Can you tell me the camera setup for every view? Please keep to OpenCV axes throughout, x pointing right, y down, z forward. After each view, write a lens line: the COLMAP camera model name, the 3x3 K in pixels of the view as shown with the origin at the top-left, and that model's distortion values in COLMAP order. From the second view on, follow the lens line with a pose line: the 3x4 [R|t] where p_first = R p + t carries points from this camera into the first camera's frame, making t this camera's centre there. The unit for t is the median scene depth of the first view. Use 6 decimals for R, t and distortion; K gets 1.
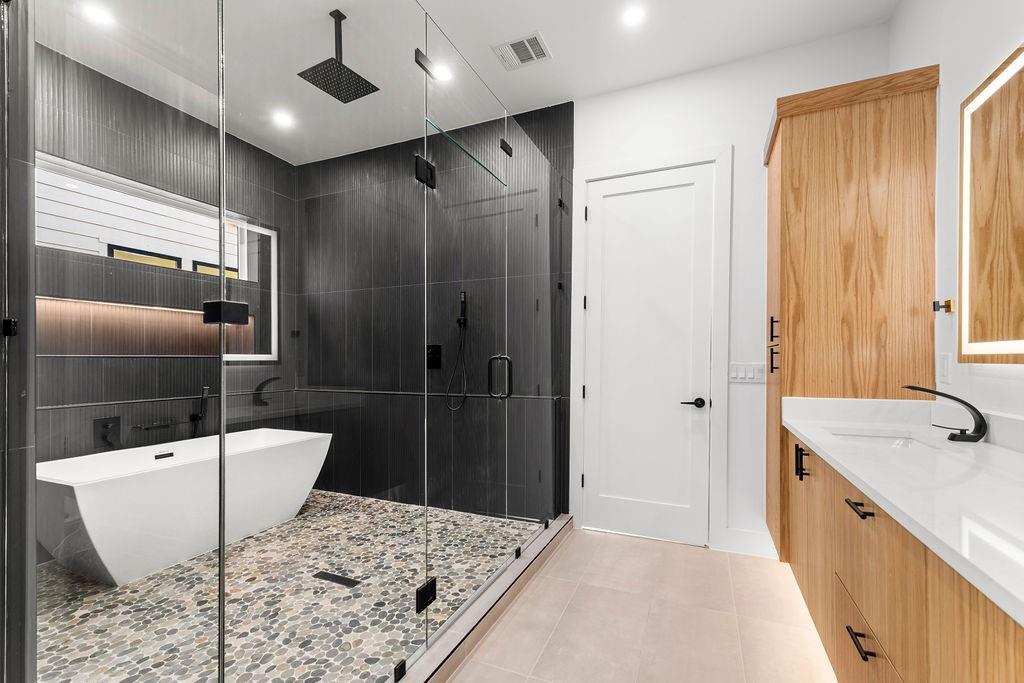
lens RADIAL K [[450.6, 0, 510.9], [0, 450.6, 361.9], [0, 0, 1]] dist [0.000762, 0.000073]
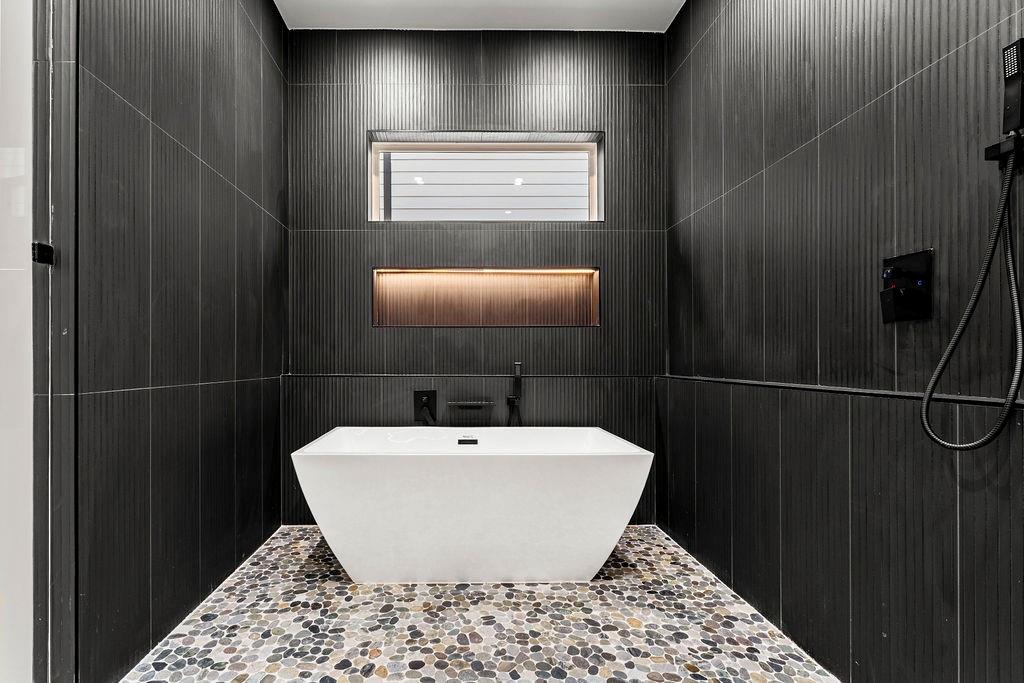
lens RADIAL K [[450.6, 0, 510.9], [0, 450.6, 361.9], [0, 0, 1]] dist [0.000762, 0.000073]
pose [[0.411477, -0.000550, -0.911420, 0.025789], [-0.006375, 0.999974, -0.003481, 0.059625], [0.911398, 0.007242, 0.411463, 0.695368]]
